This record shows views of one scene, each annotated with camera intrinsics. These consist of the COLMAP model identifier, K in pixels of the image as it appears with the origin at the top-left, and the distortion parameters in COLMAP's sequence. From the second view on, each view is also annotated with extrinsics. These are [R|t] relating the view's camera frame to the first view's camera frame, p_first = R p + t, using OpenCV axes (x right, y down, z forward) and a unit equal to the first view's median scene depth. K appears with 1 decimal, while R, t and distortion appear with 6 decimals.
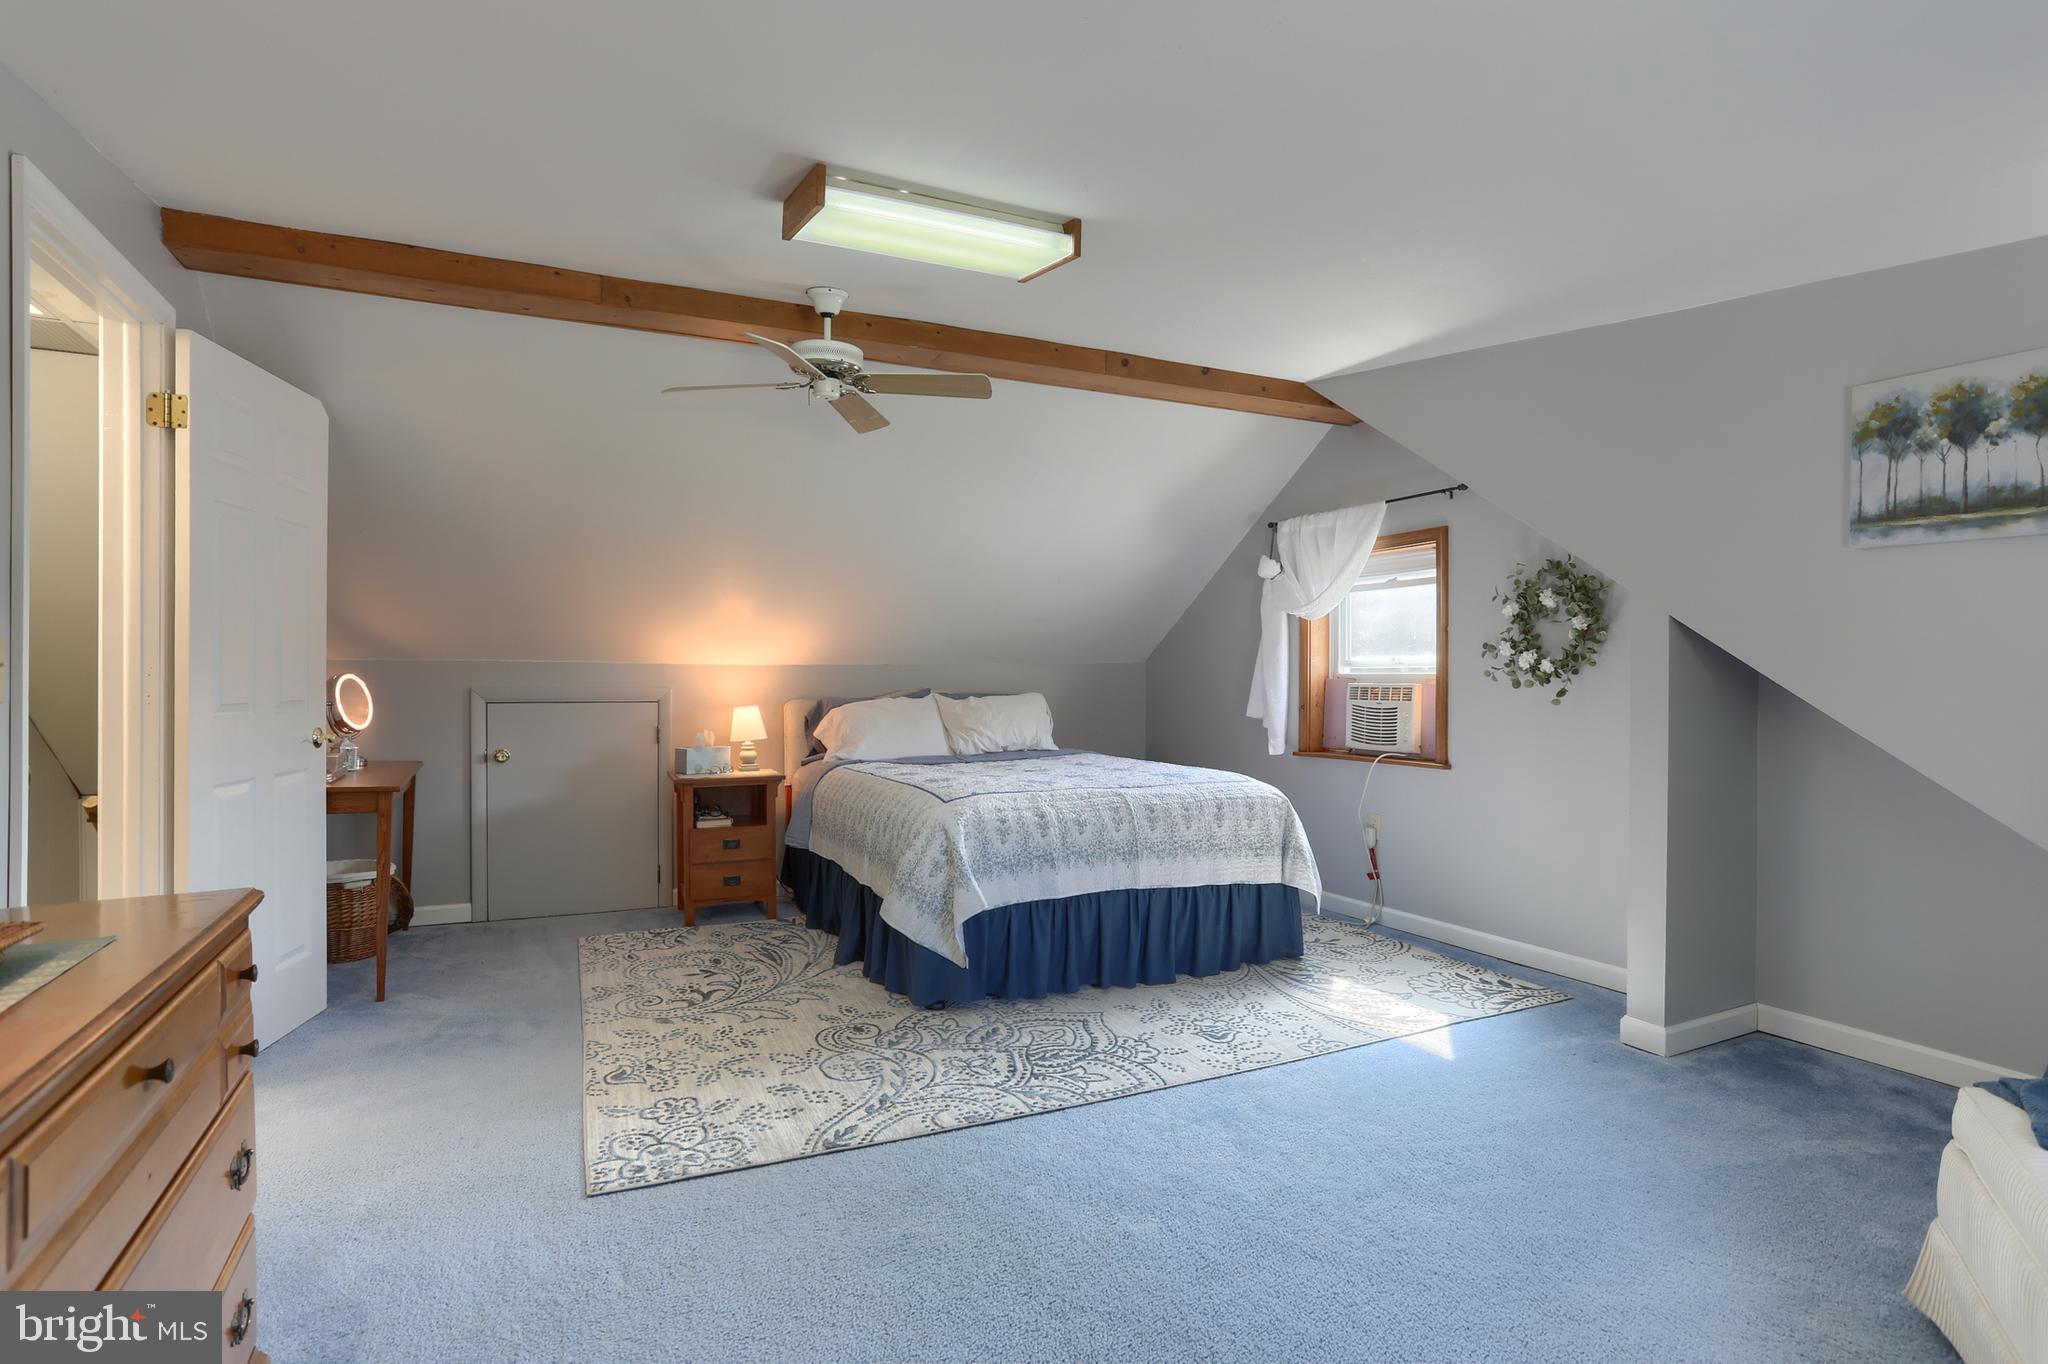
lens RADIAL K [[1036.9, 0, 1024.0], [0, 1036.9, 682.0], [0, 0, 1]] dist [-0.045126, 0.000076]
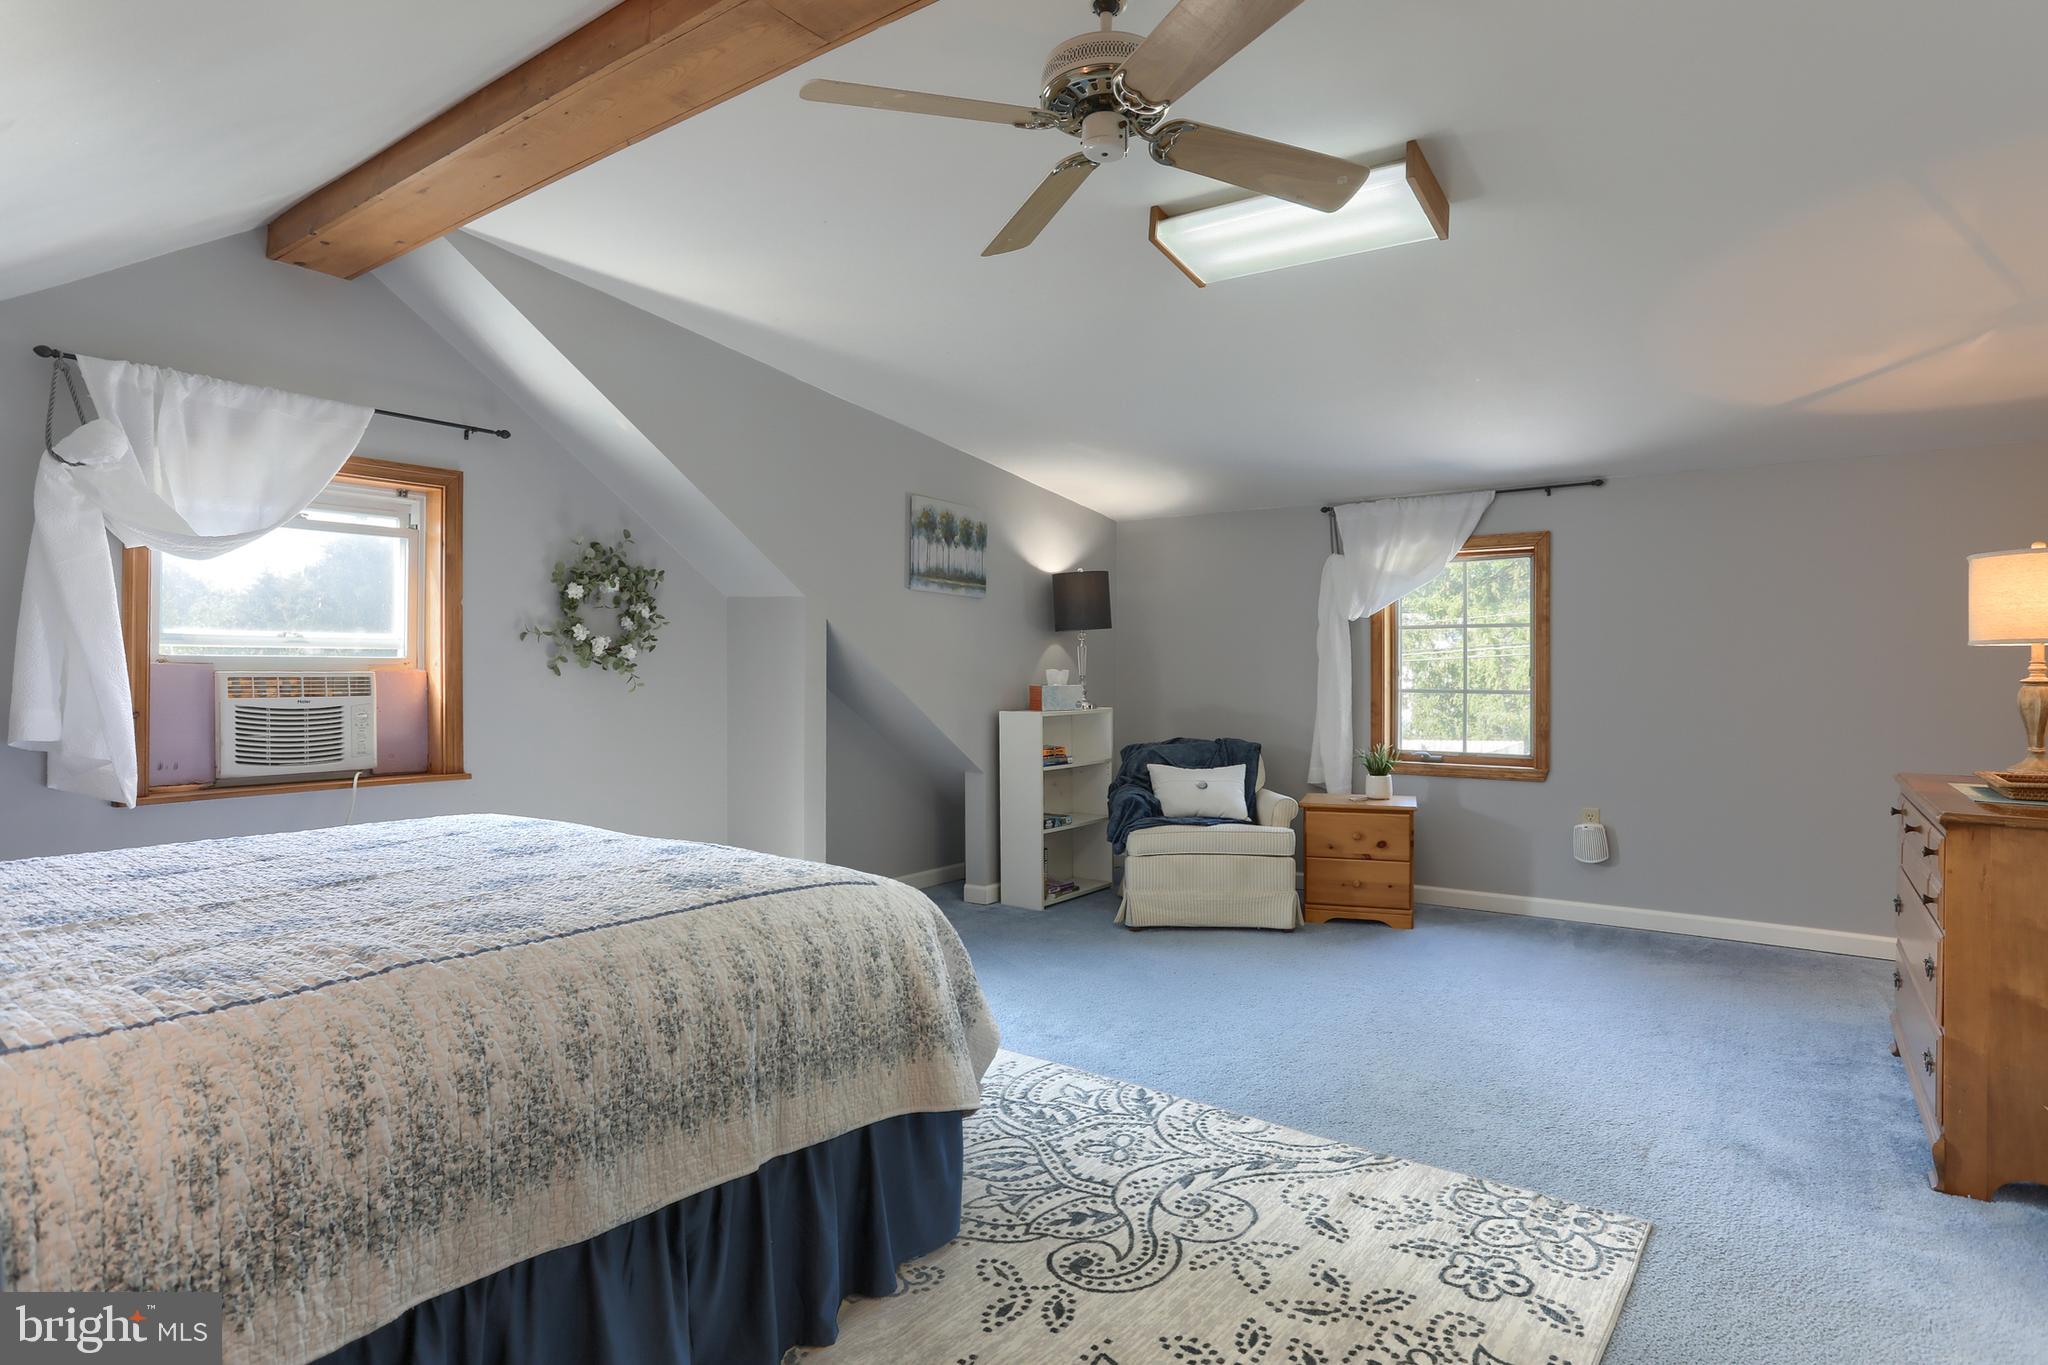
lens RADIAL K [[1055.8, 0, 1039.6], [0, 1055.8, 680.0], [0, 0, 1]] dist [-0.071501, 0.037616]
pose [[-0.464204, -0.007620, 0.885696, -0.745521], [0.000577, 0.999960, 0.008905, 0.002589], [-0.885728, 0.004645, -0.464181, 1.445141]]
